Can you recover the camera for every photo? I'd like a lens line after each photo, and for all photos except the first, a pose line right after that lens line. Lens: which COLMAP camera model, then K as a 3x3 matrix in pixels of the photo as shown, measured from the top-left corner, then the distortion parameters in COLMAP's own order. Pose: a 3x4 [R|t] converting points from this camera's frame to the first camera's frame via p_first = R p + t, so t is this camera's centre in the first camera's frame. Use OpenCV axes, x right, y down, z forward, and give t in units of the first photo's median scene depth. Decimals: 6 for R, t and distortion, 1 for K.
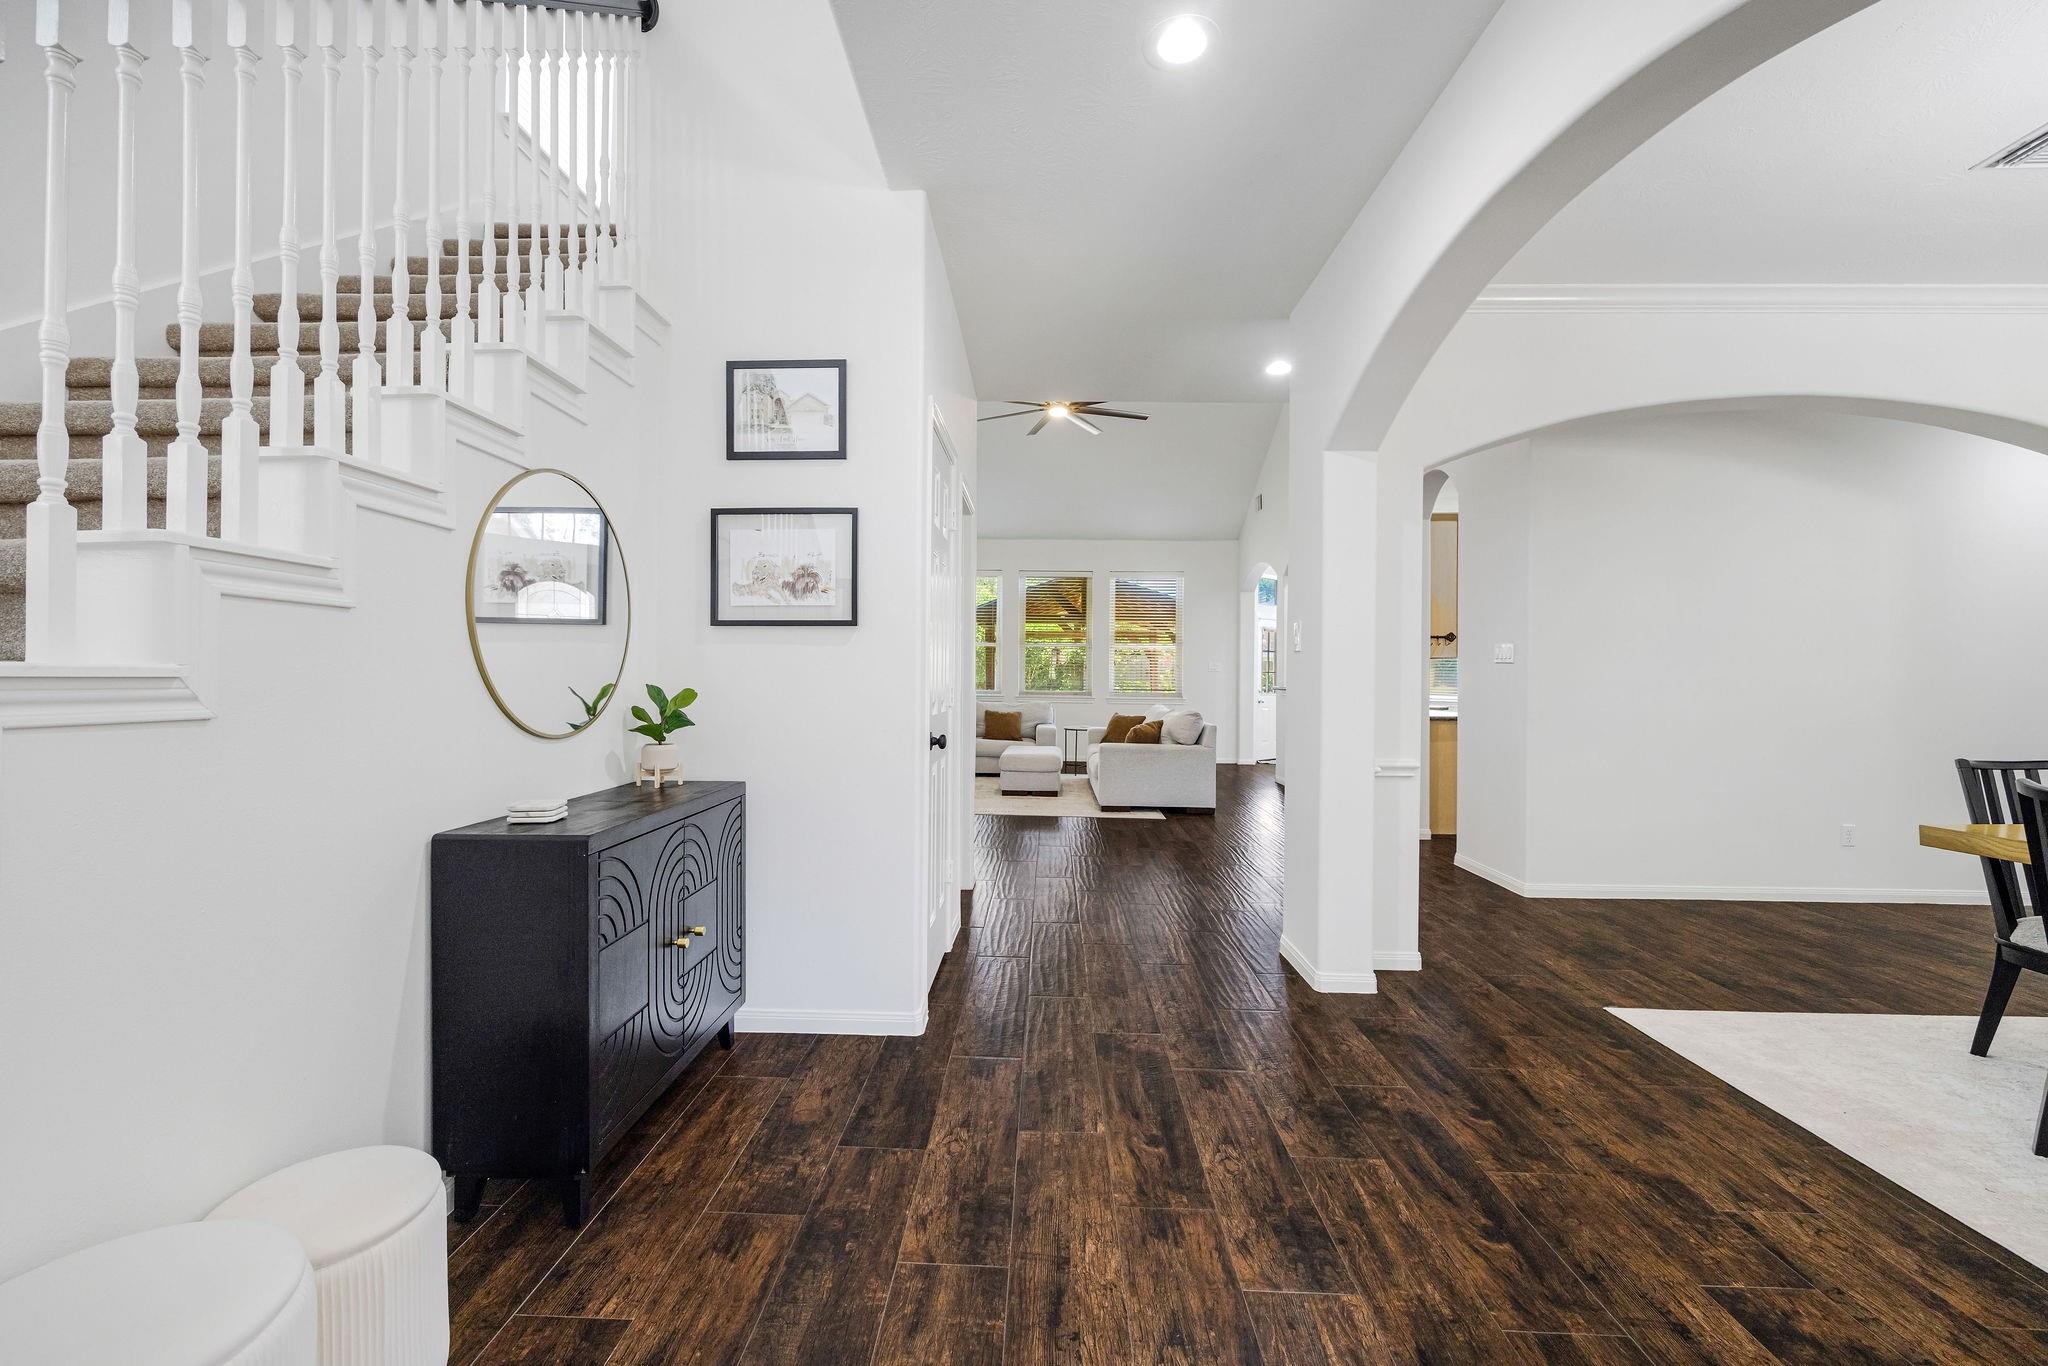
lens RADIAL K [[821.7, 0, 1019.5], [0, 821.7, 673.5], [0, 0, 1]] dist [-0.004349, 0.000292]
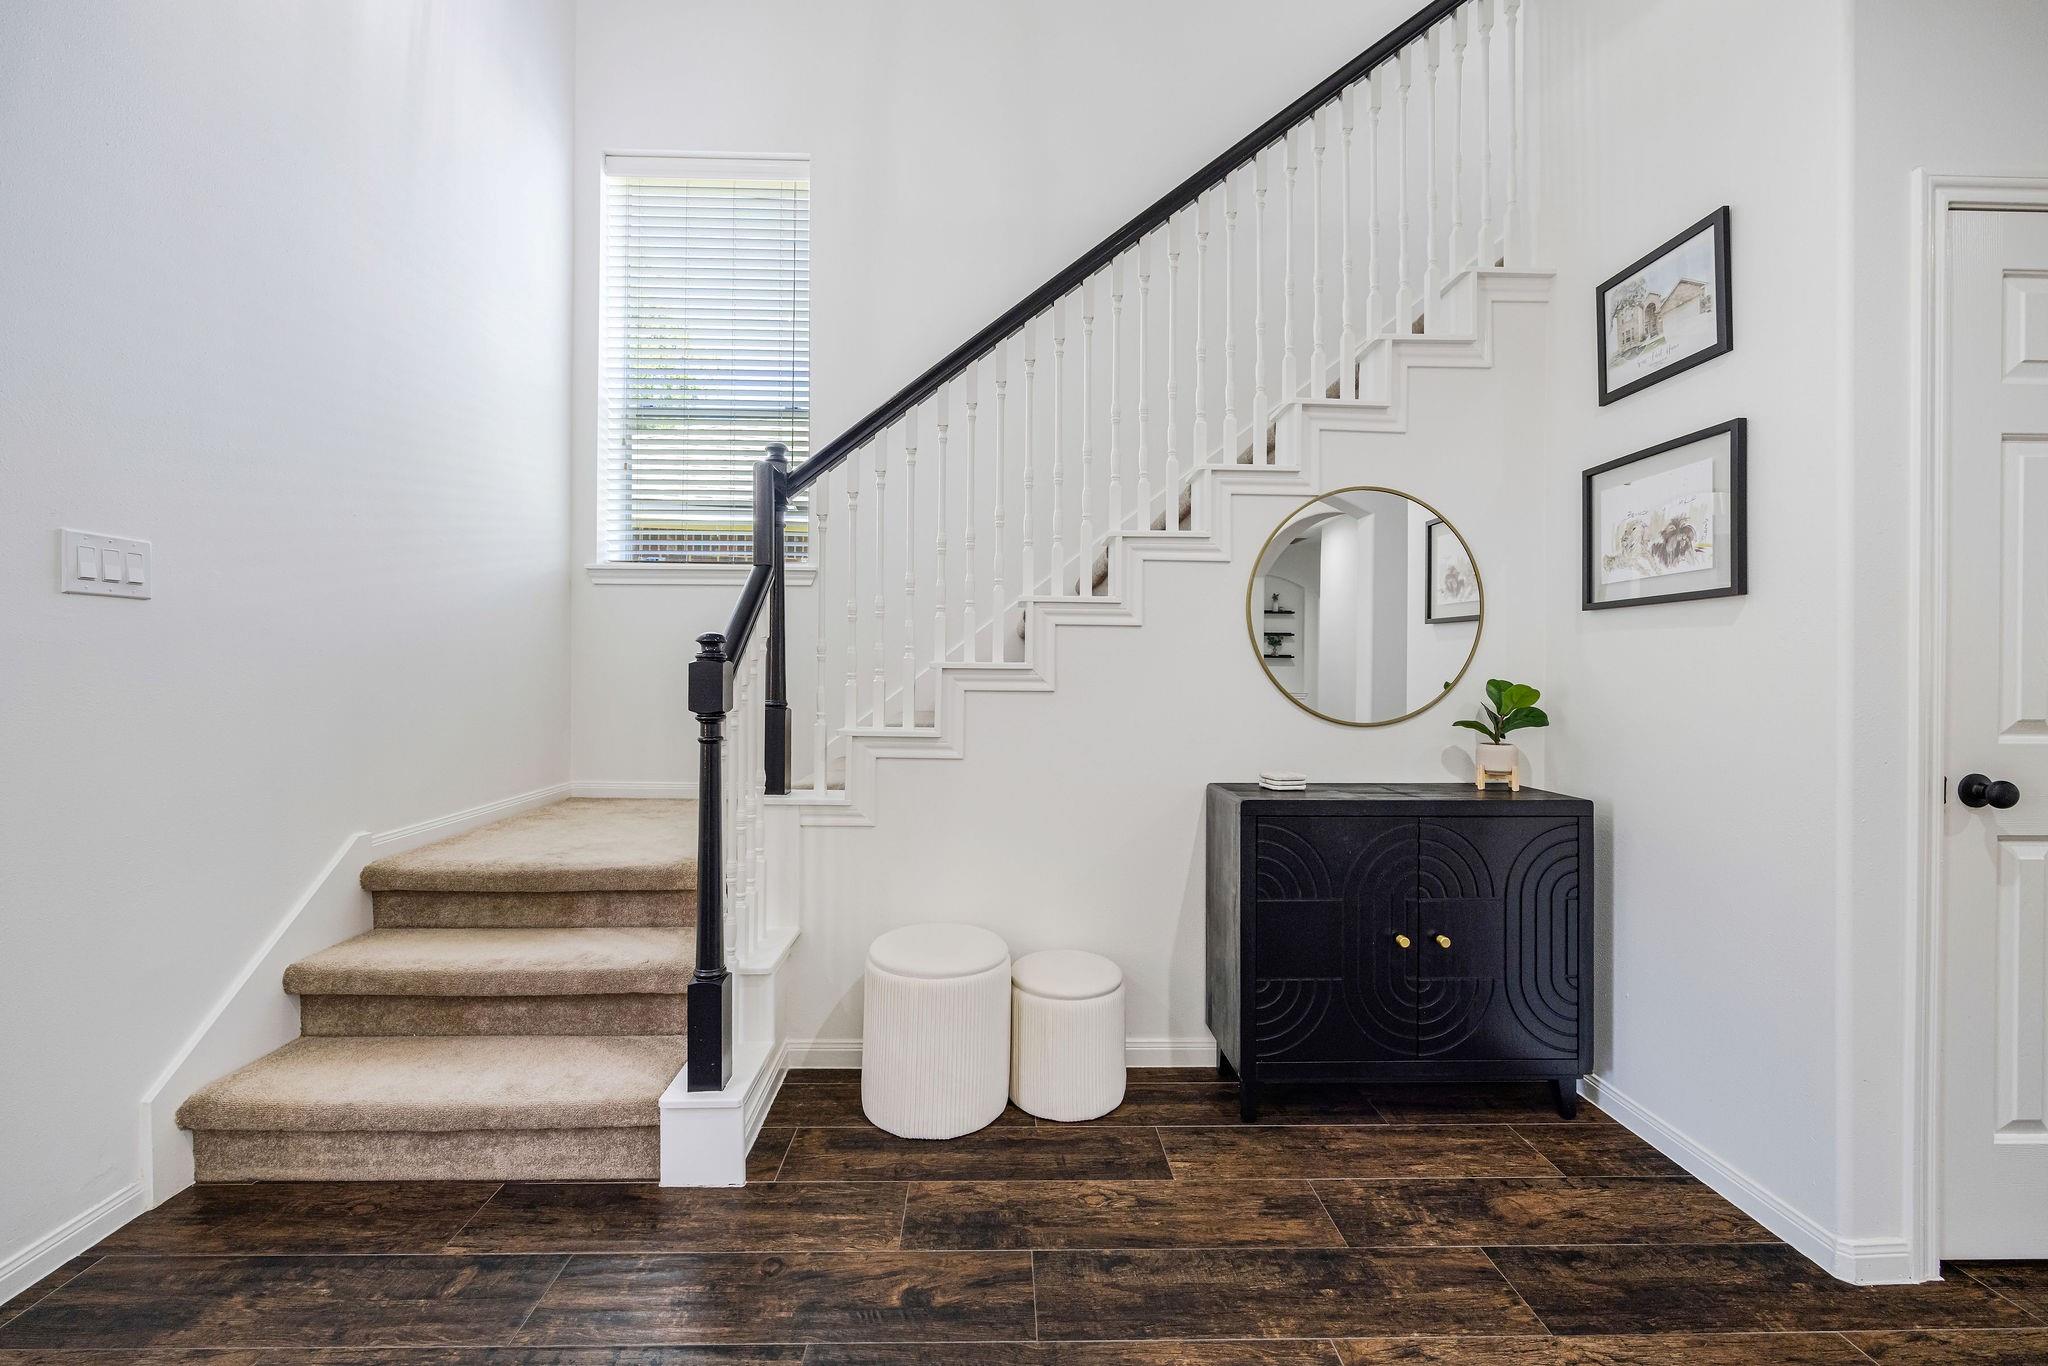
lens RADIAL K [[840.9, 0, 1020.0], [0, 840.9, 667.9], [0, 0, 1]] dist [-0.009692, 0.000314]
pose [[0.059360, -0.008419, -0.998201, 0.539810], [-0.002422, 0.999960, -0.008578, 0.010597], [0.998234, 0.002927, 0.059337, 0.460900]]
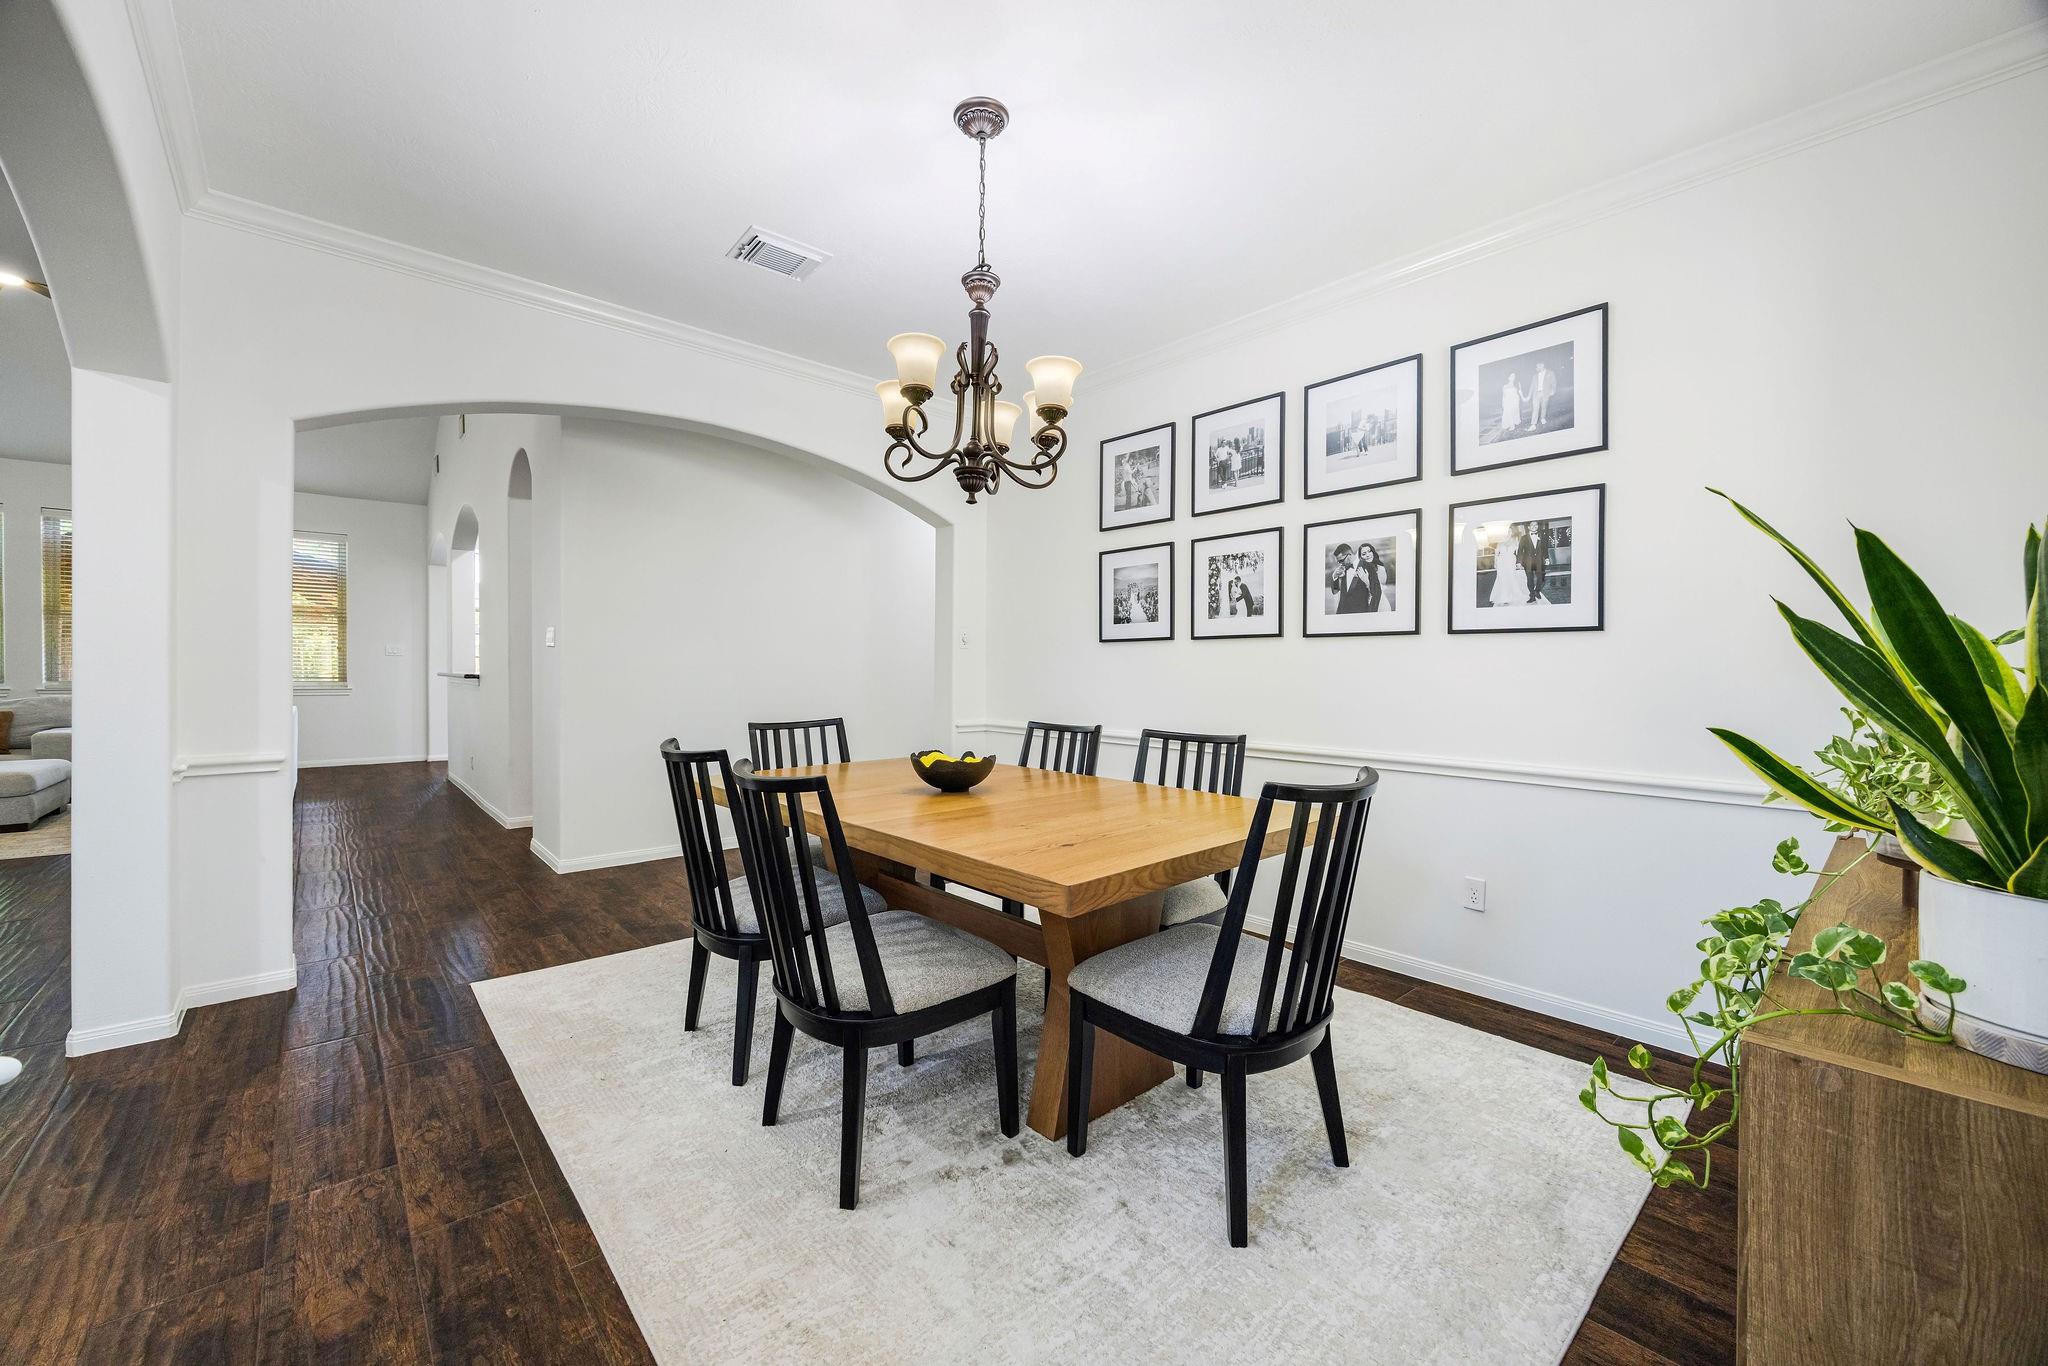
lens RADIAL K [[797.1, 0, 1009.5], [0, 797.1, 677.4], [0, 0, 1]] dist [-0.007714, 0.000206]
pose [[0.731288, -0.012398, 0.681956, 0.725761], [-0.002656, 0.999775, 0.021024, 0.007116], [-0.682064, -0.017186, 0.731091, -0.229981]]
